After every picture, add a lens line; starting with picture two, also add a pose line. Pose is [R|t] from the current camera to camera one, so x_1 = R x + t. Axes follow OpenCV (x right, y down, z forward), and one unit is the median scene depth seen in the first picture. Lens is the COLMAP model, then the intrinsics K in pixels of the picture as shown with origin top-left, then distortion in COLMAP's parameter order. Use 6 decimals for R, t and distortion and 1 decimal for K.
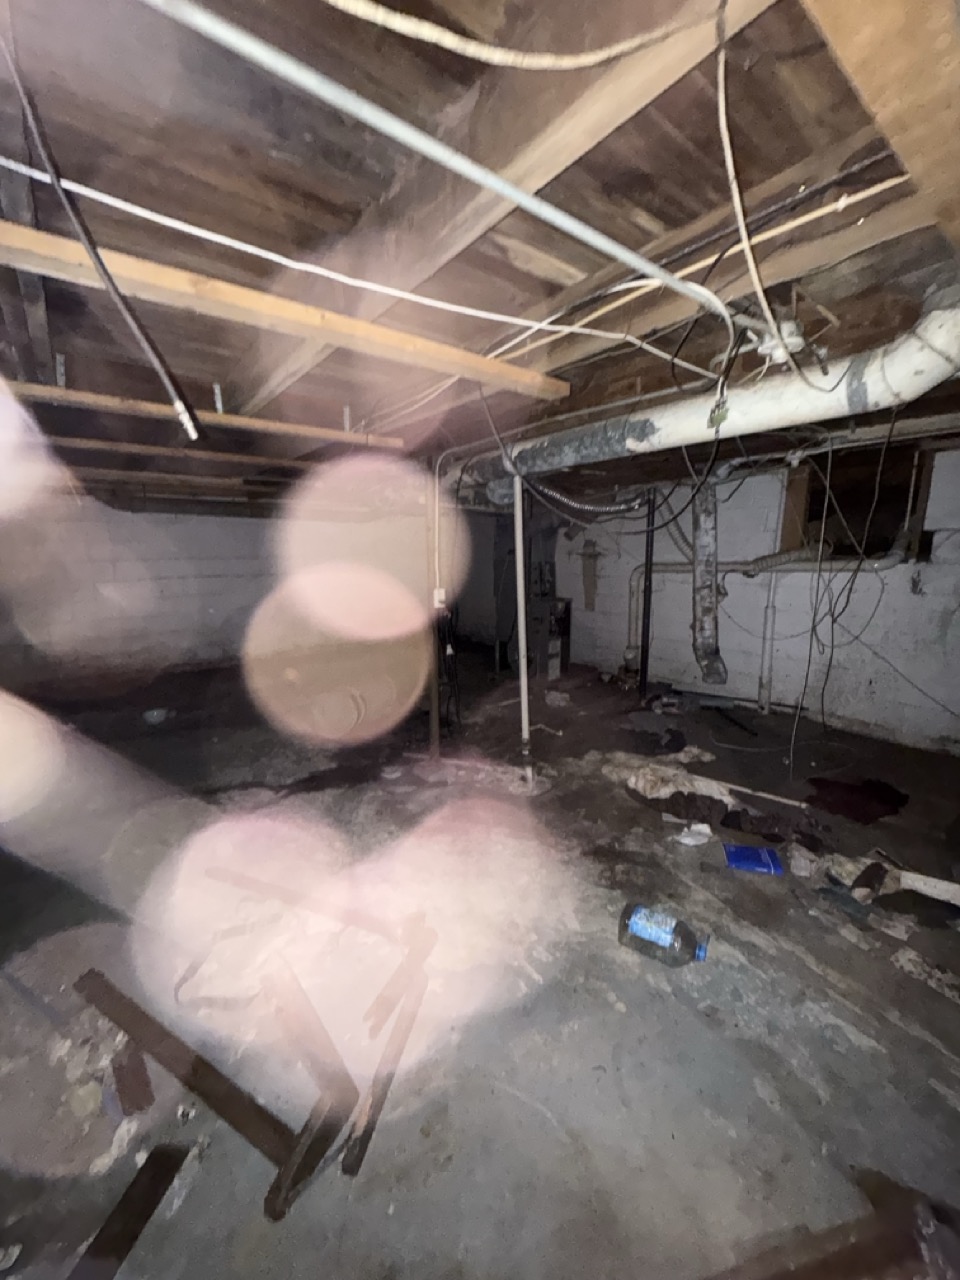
lens RADIAL K [[508.4, 0, 483.5], [0, 508.4, 638.5], [0, 0, 1]] dist [0.000224, -0.000017]
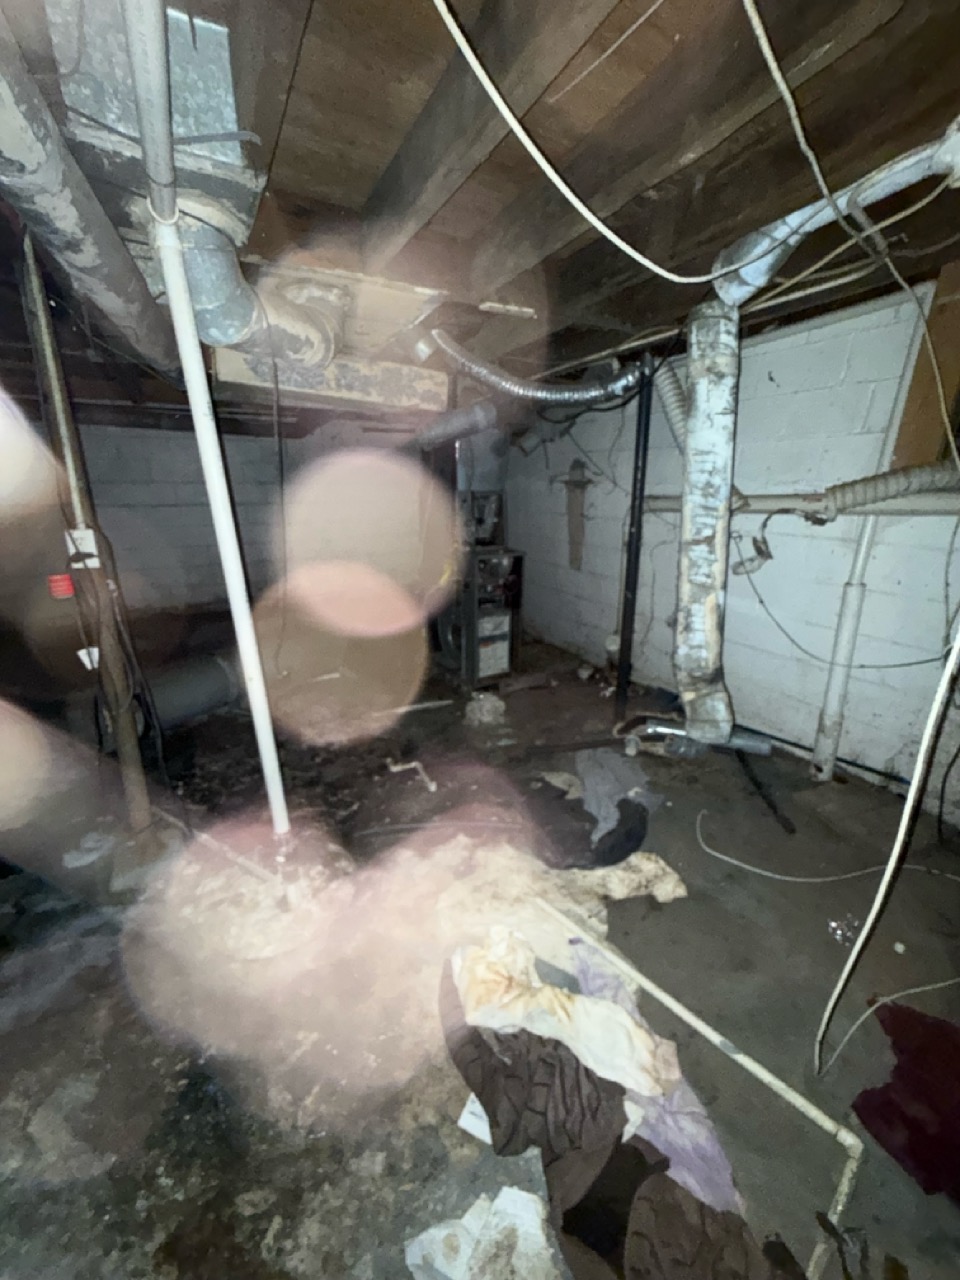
lens RADIAL K [[517.9, 0, 486.8], [0, 517.9, 636.8], [0, 0, 1]] dist [-0.003121, -0.000306]
pose [[0.987836, 0.059668, -0.143596, 0.276465], [-0.044137, 0.993060, 0.109017, -0.050041], [0.149104, -0.101353, 0.983614, 0.428603]]
